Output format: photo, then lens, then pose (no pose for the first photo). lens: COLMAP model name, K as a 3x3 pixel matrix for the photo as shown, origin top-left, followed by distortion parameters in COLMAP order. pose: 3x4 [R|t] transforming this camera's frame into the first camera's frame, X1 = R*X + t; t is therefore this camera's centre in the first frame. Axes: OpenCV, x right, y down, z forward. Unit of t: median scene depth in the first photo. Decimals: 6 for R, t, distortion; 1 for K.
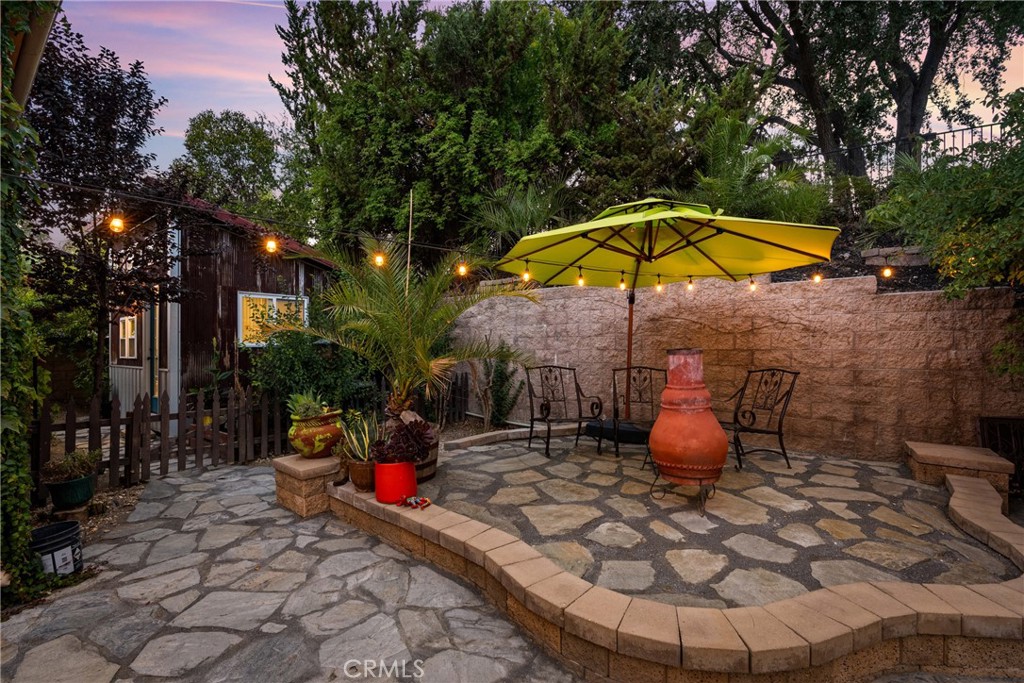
lens RADIAL K [[469.5, 0, 511.0], [0, 469.5, 341.4], [0, 0, 1]] dist [0.003004, 0.000276]
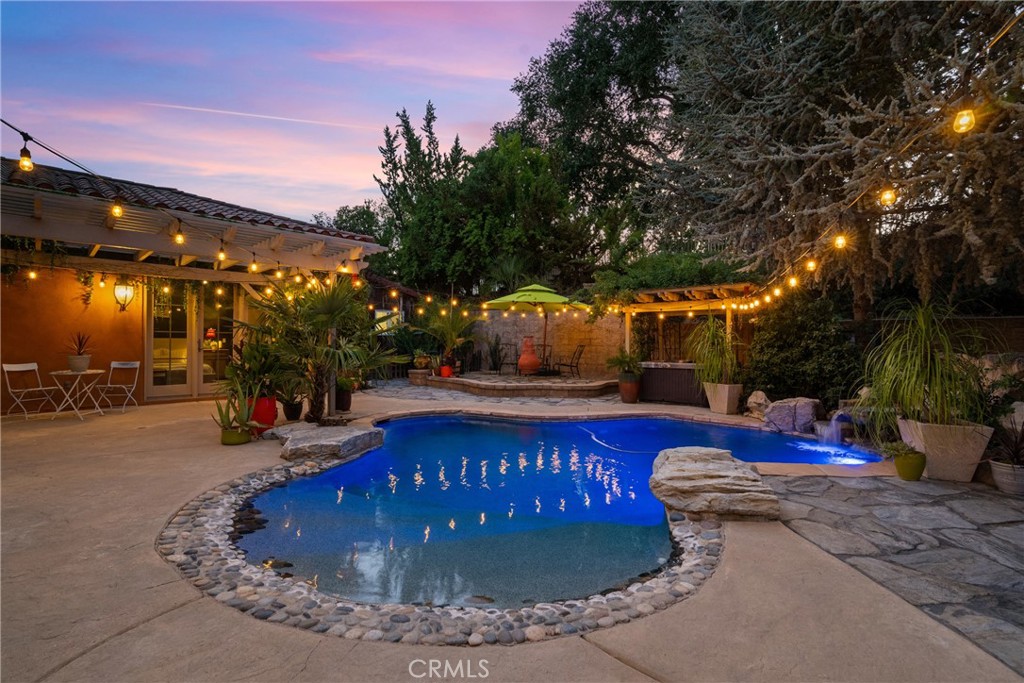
lens RADIAL K [[469.5, 0, 513.8], [0, 469.5, 338.2], [0, 0, 1]] dist [0.003004, 0.000276]
pose [[0.995611, 0.013964, -0.092539, 0.219388], [-0.013484, 0.999892, 0.005815, 0.004058], [0.092610, -0.004542, 0.995692, -0.931298]]
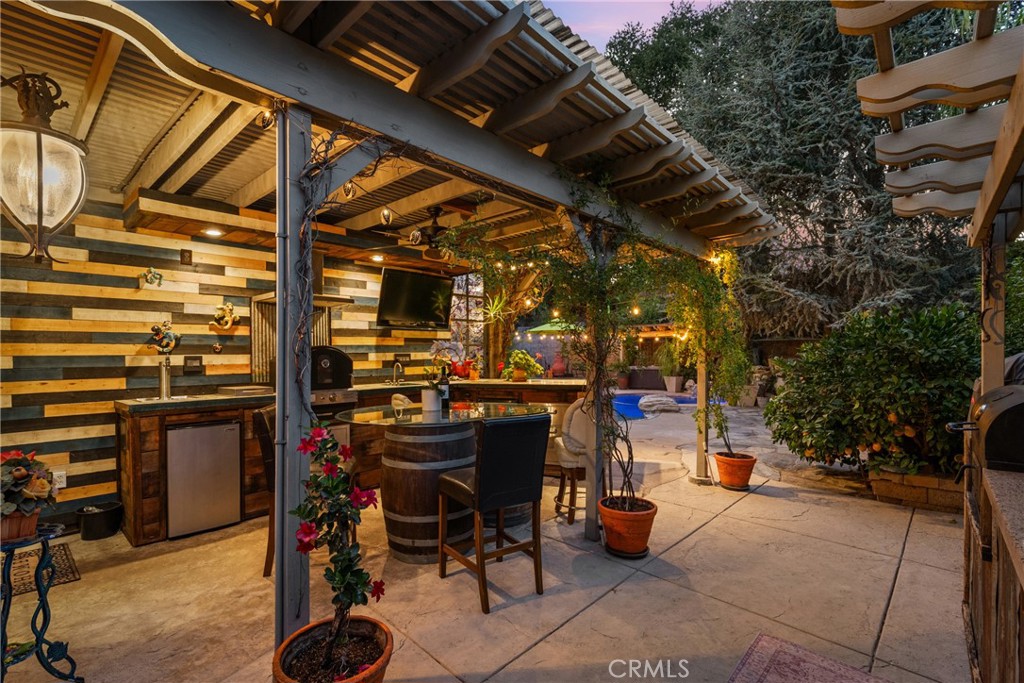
lens RADIAL K [[469.5, 0, 511.6], [0, 469.5, 348.8], [0, 0, 1]] dist [0.003004, 0.000276]
pose [[0.998499, -0.003413, -0.054665, -0.002705], [0.003620, 0.999987, 0.003691, -0.024085], [0.054652, -0.003883, 0.998498, -1.941537]]
